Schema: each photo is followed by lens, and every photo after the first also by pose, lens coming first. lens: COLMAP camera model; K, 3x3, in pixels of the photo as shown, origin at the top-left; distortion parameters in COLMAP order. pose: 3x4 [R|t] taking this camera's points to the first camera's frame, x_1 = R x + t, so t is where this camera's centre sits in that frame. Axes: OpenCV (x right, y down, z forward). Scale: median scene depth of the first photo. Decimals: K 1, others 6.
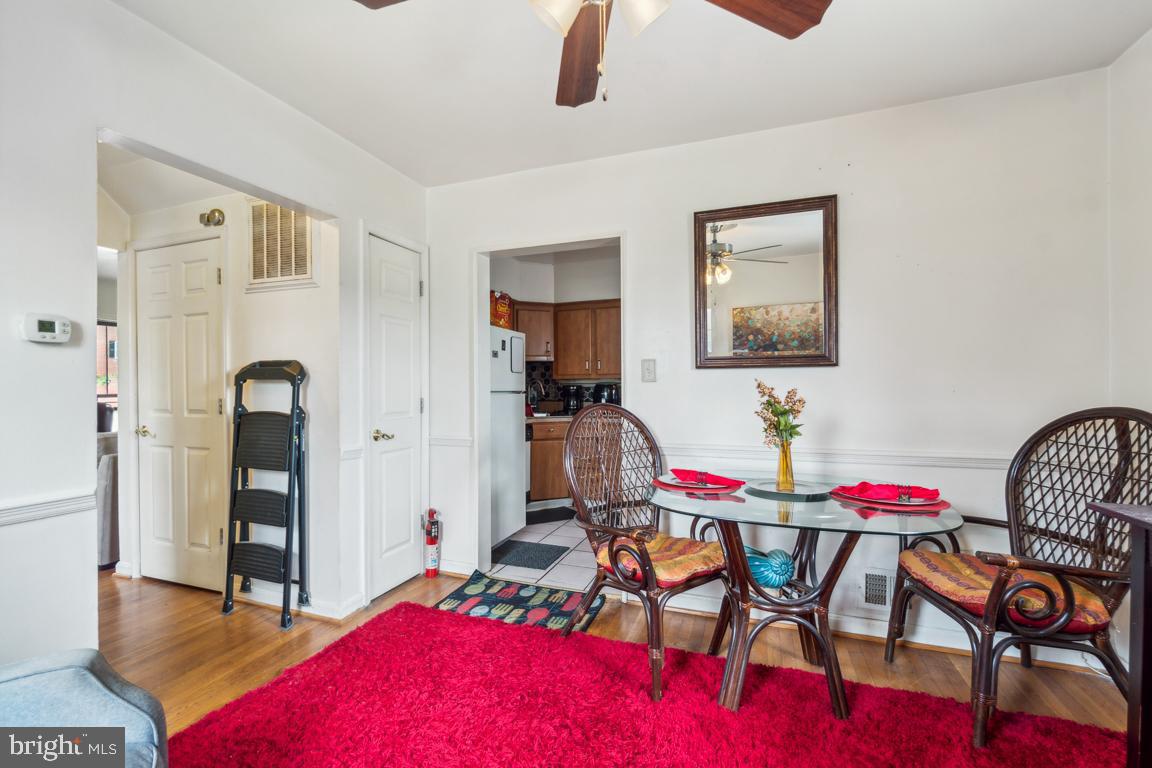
lens RADIAL K [[520.8, 0, 574.8], [0, 520.8, 390.0], [0, 0, 1]] dist [0.003444, 0.000903]
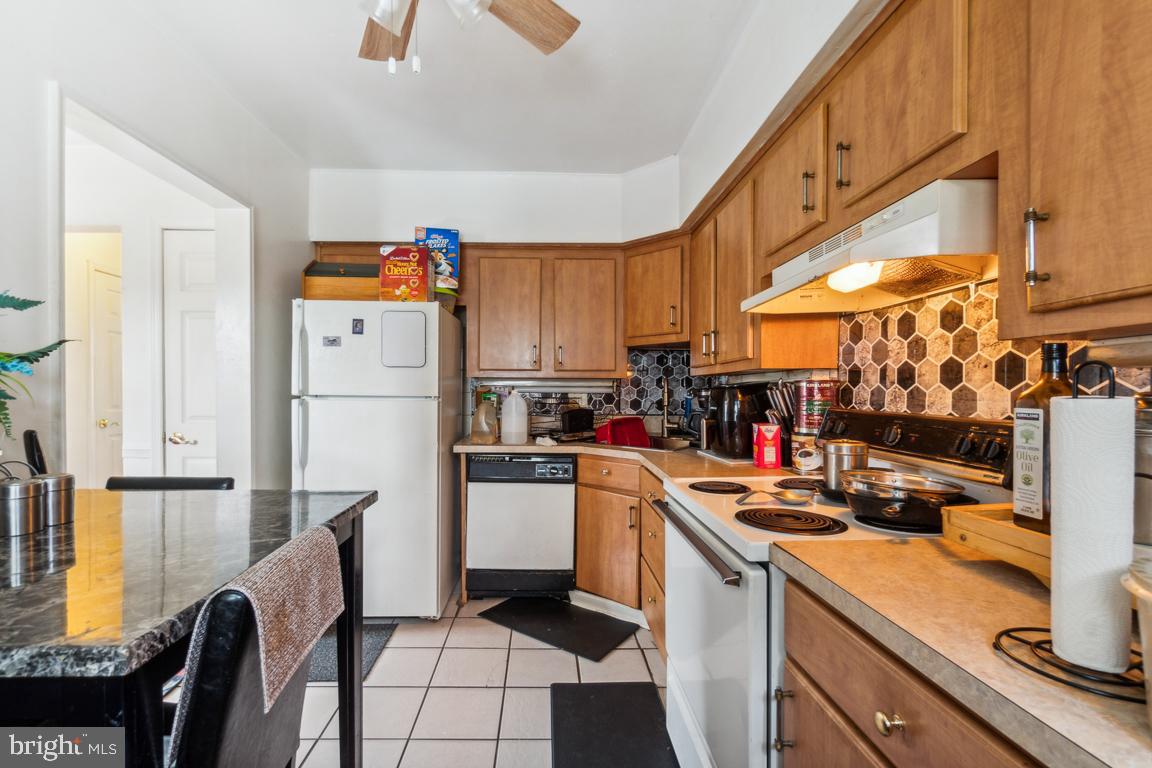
lens RADIAL K [[520.8, 0, 574.2], [0, 520.8, 388.8], [0, 0, 1]] dist [0.003444, 0.000903]
pose [[0.355625, 0.012222, -0.934549, 0.553960], [-0.012722, 0.999885, 0.008235, -0.015175], [0.934542, 0.008961, 0.355740, 0.977557]]
